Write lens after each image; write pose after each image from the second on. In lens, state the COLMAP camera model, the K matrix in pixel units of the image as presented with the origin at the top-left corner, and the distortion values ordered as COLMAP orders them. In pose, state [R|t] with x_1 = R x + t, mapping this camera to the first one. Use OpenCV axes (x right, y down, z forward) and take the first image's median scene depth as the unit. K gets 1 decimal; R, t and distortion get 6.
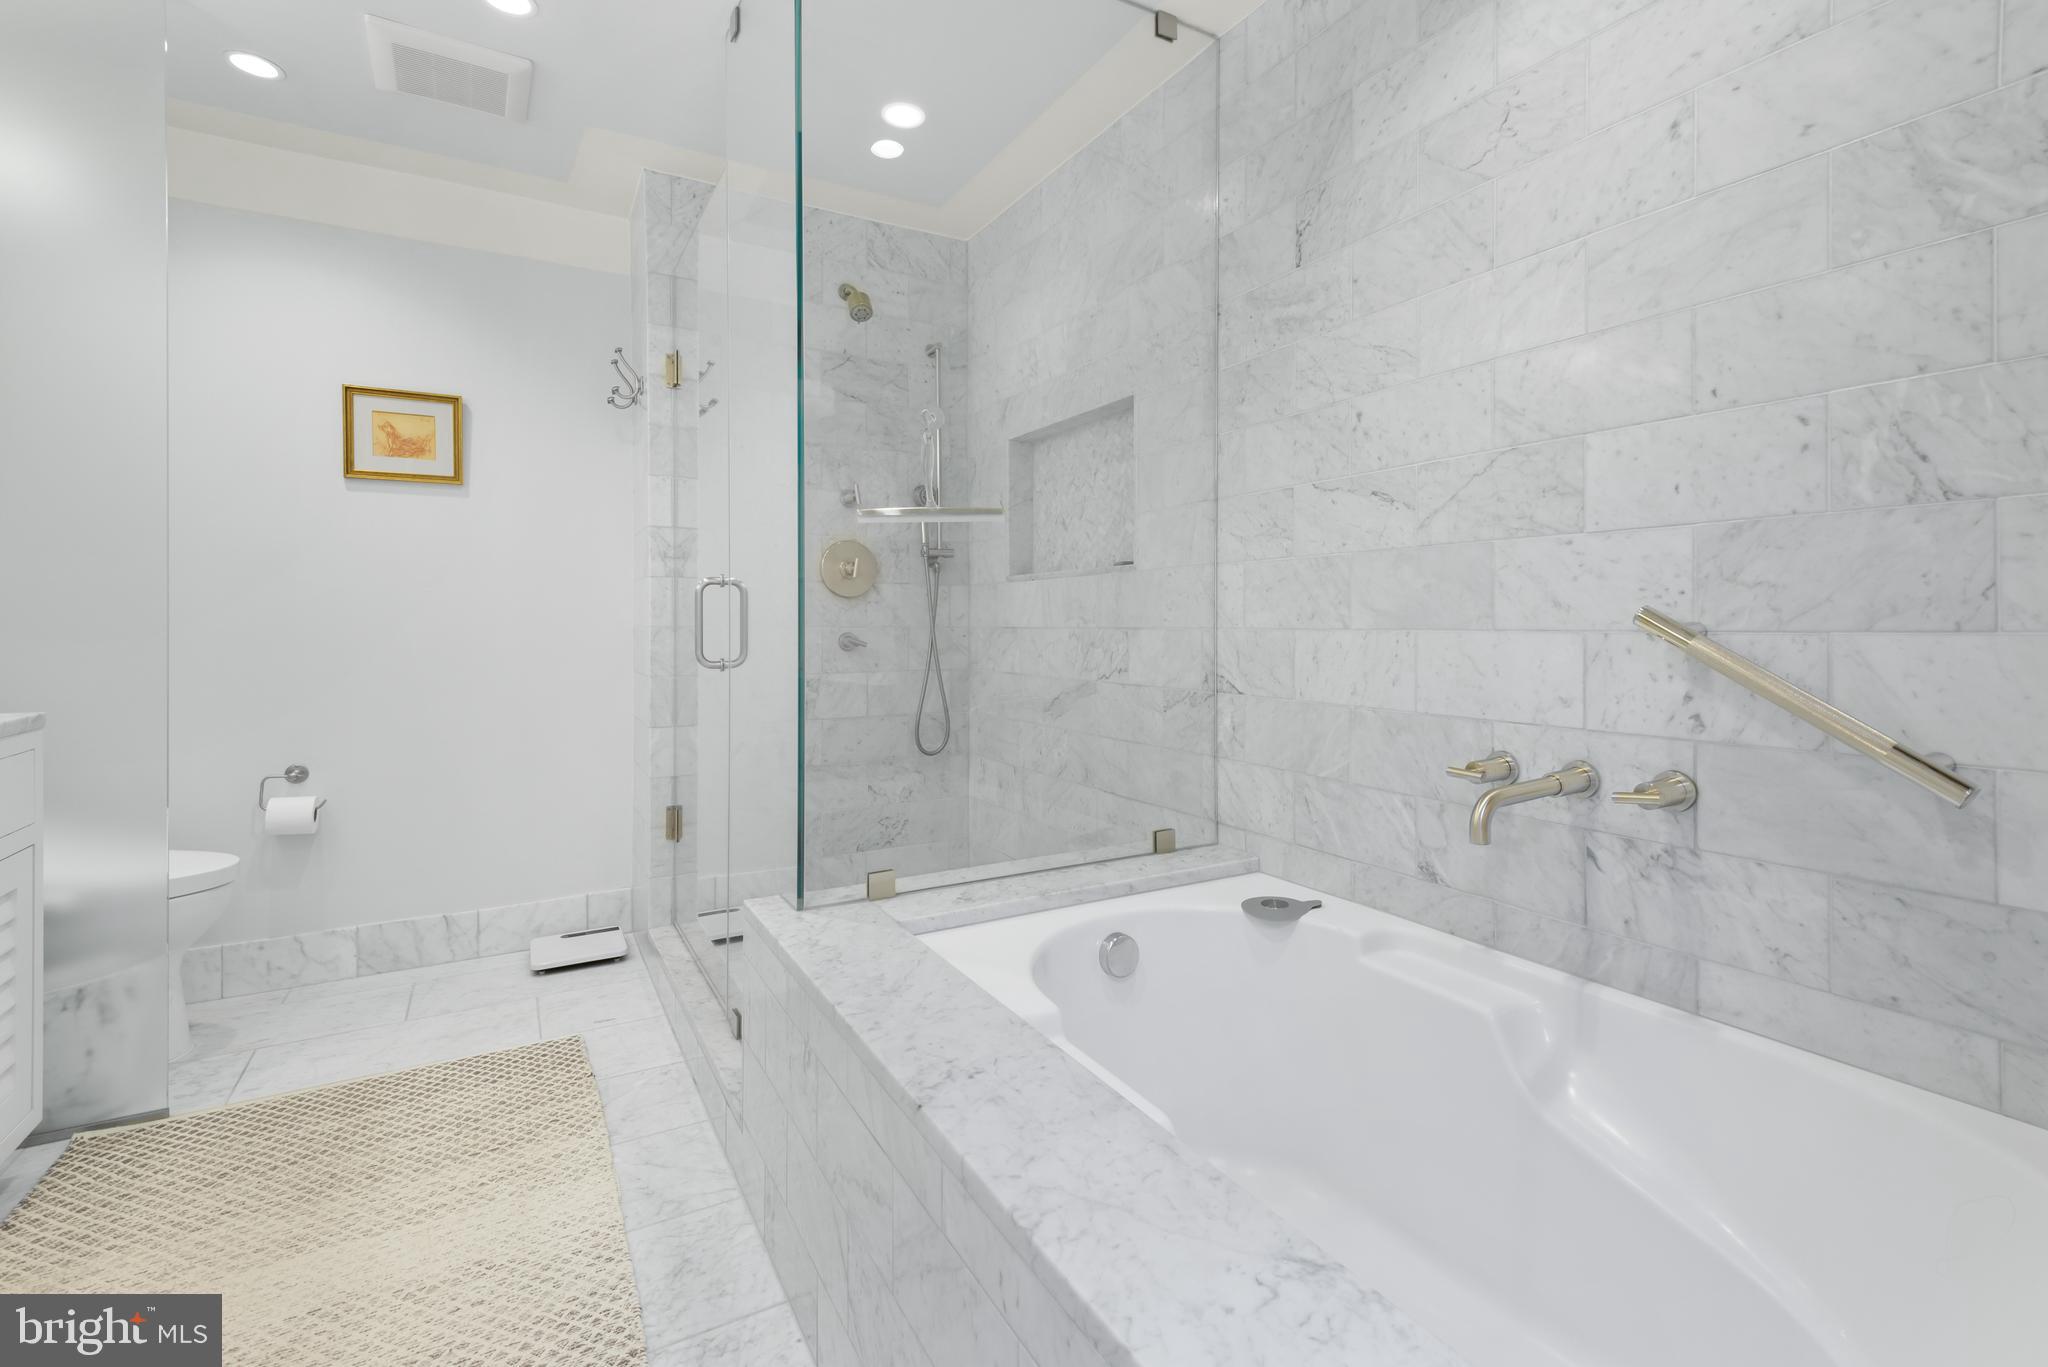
lens RADIAL K [[938.7, 0, 1055.4], [0, 938.7, 624.6], [0, 0, 1]] dist [0.005779, -0.000823]
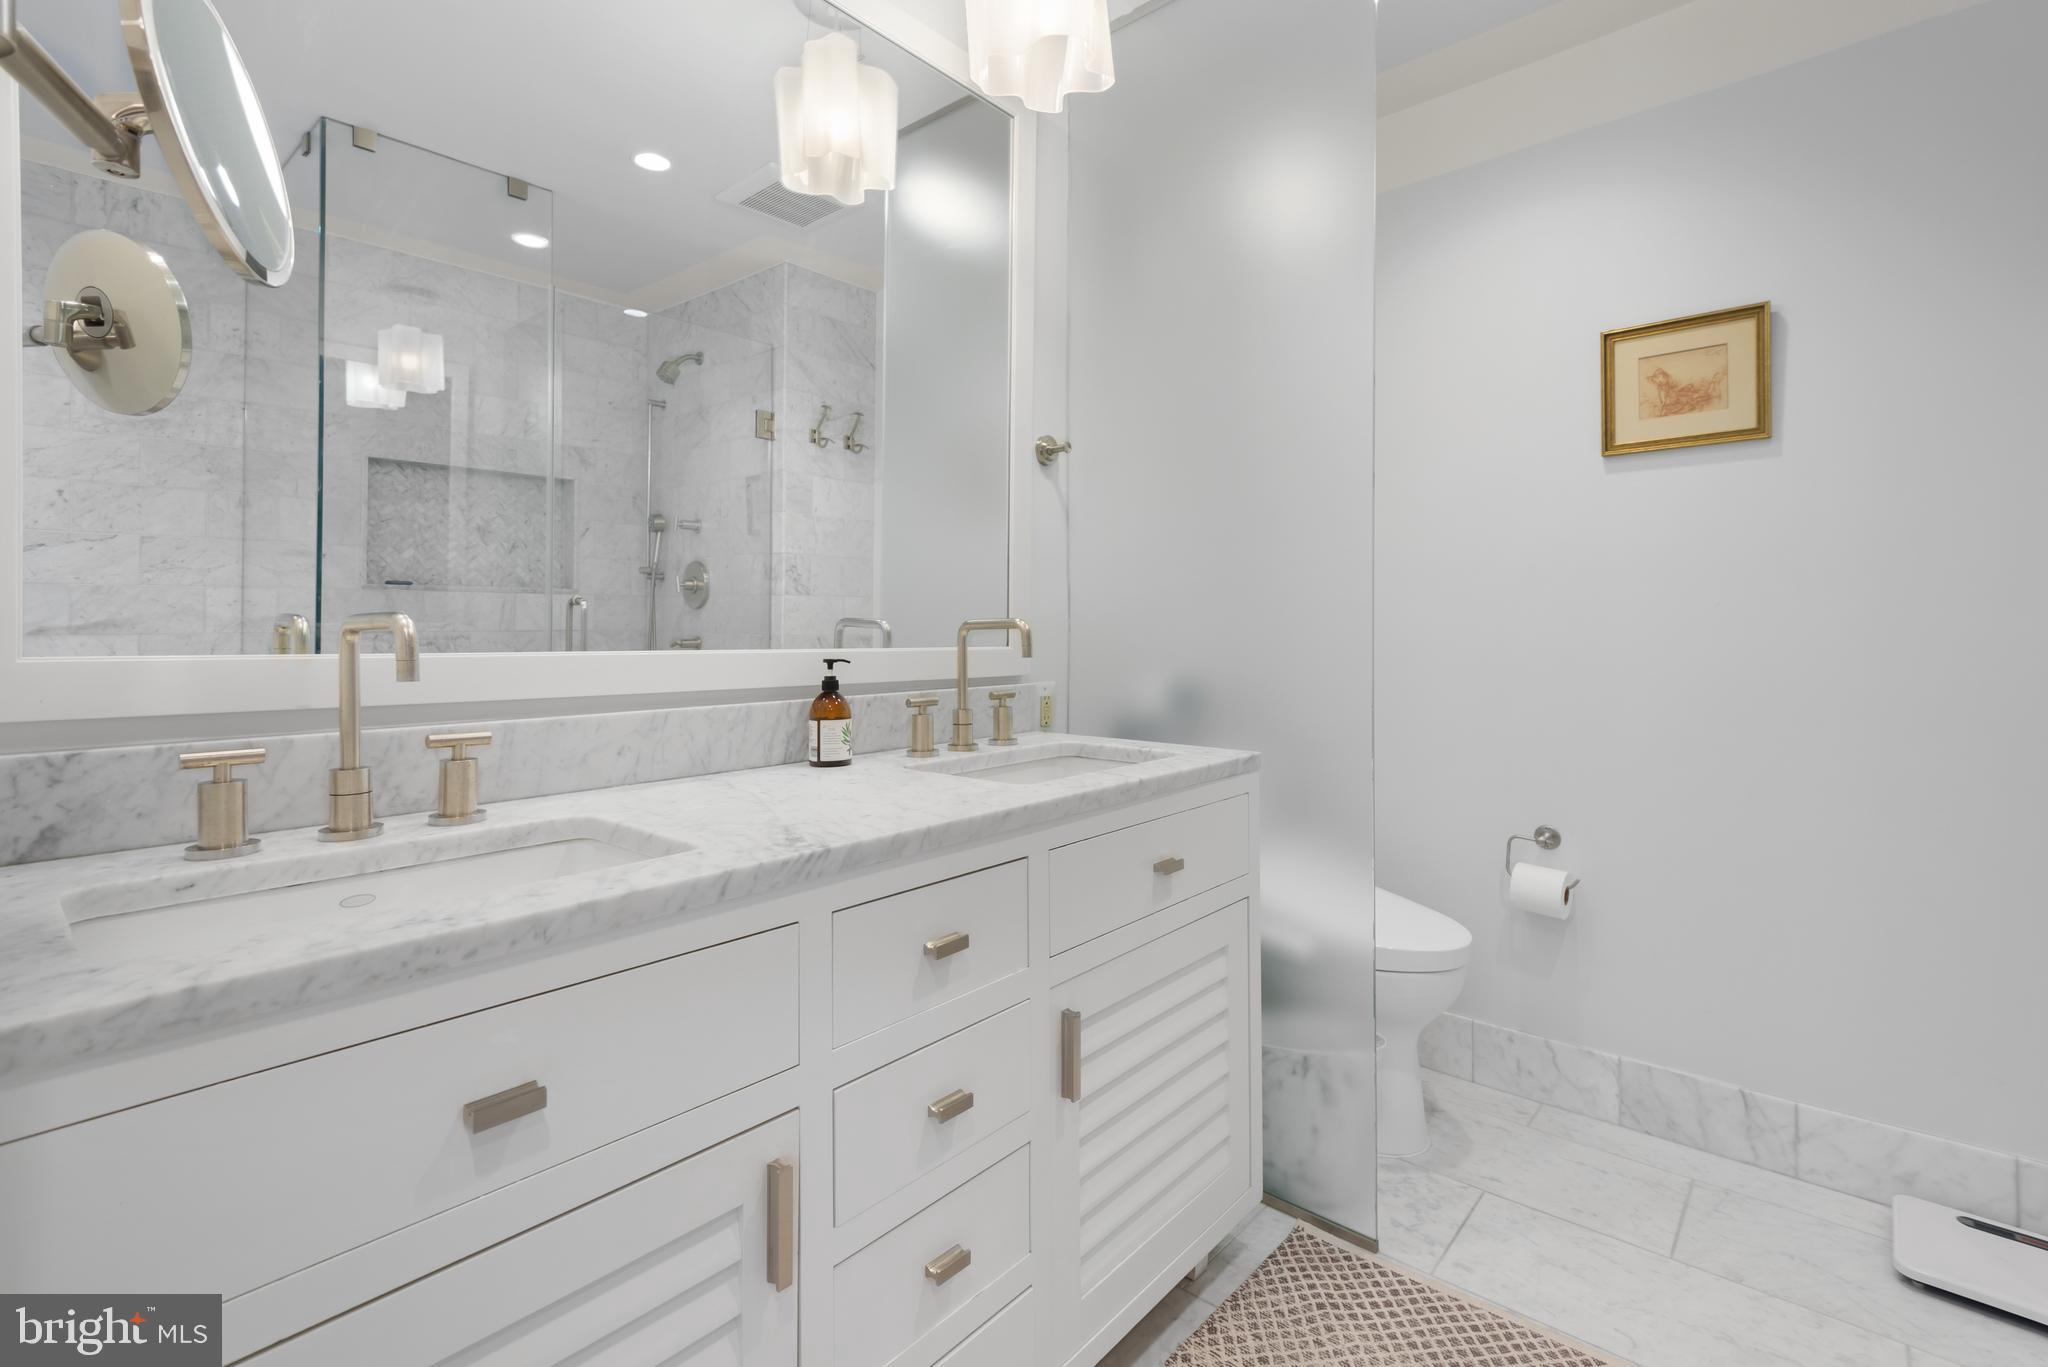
lens RADIAL K [[938.7, 0, 1044.1], [0, 938.7, 628.5], [0, 0, 1]] dist [0.005779, -0.000823]
pose [[0.320107, -0.000982, -0.947381, -0.187615], [-0.003343, 0.999992, -0.002166, -0.014988], [0.947376, 0.003861, 0.320101, 0.340493]]
